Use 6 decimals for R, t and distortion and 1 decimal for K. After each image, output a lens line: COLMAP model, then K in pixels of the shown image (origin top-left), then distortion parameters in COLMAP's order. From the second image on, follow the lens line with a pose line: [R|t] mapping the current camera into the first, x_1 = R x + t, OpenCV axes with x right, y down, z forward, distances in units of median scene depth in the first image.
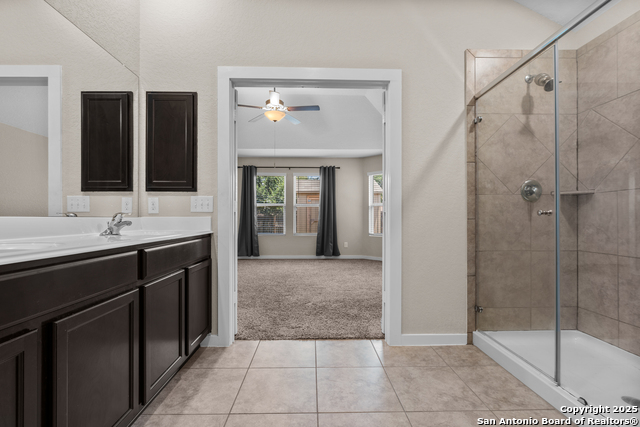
lens RADIAL K [[288.5, 0, 318.5], [0, 288.5, 215.5], [0, 0, 1]] dist [0.002765, 0.000552]
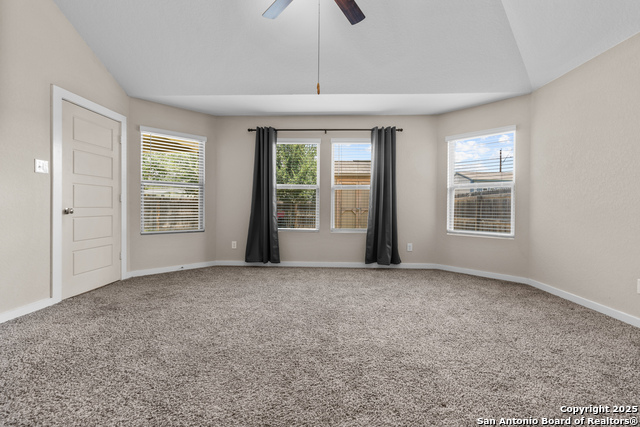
lens RADIAL K [[288.5, 0, 326.5], [0, 288.5, 210.8], [0, 0, 1]] dist [0.002765, 0.000552]
pose [[0.999291, 0.011299, -0.035906, -0.072964], [-0.010422, 0.999645, 0.024506, 0.003987], [0.036170, -0.024115, 0.999055, 0.332594]]
